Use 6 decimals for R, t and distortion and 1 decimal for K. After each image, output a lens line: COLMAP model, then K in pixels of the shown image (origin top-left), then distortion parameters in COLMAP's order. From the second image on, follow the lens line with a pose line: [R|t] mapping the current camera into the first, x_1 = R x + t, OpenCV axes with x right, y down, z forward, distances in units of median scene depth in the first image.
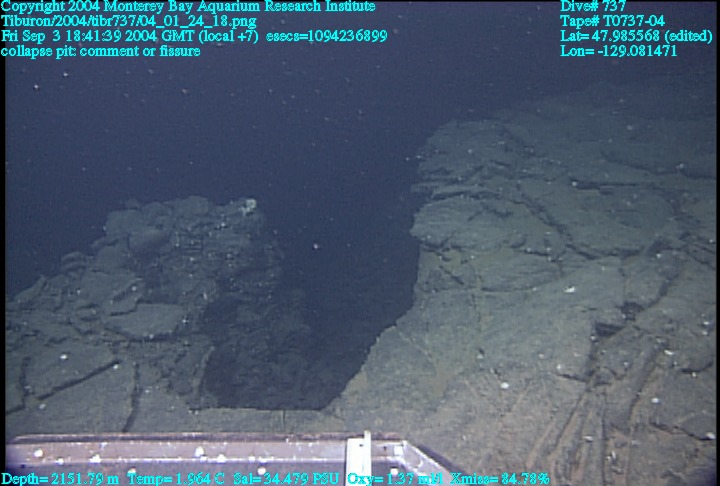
lens RADIAL K [[610.4, 0, 360.0], [0, 610.4, 243.0], [0, 0, 1]] dist [-0.007474, 0.297872]
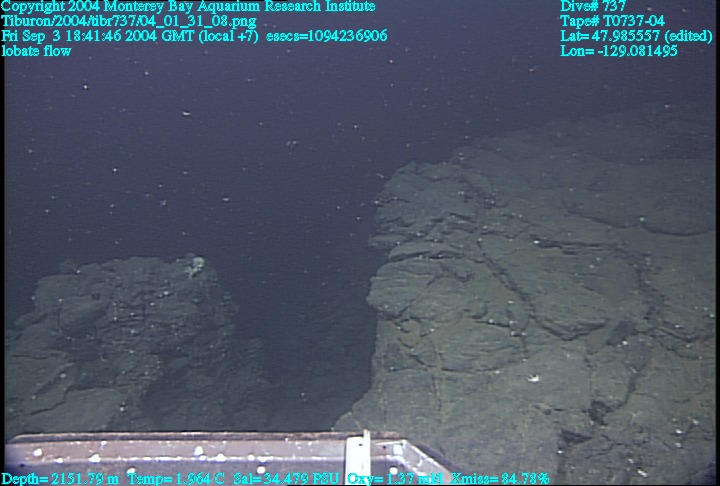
lens RADIAL K [[610.4, 0, 360.0], [0, 610.4, 243.0], [0, 0, 1]] dist [-0.007474, 0.297872]
pose [[0.998413, -0.028890, 0.048350, 0.030594], [0.028550, 0.999563, 0.007710, -0.118158], [-0.048552, -0.006318, 0.998801, 0.064138]]
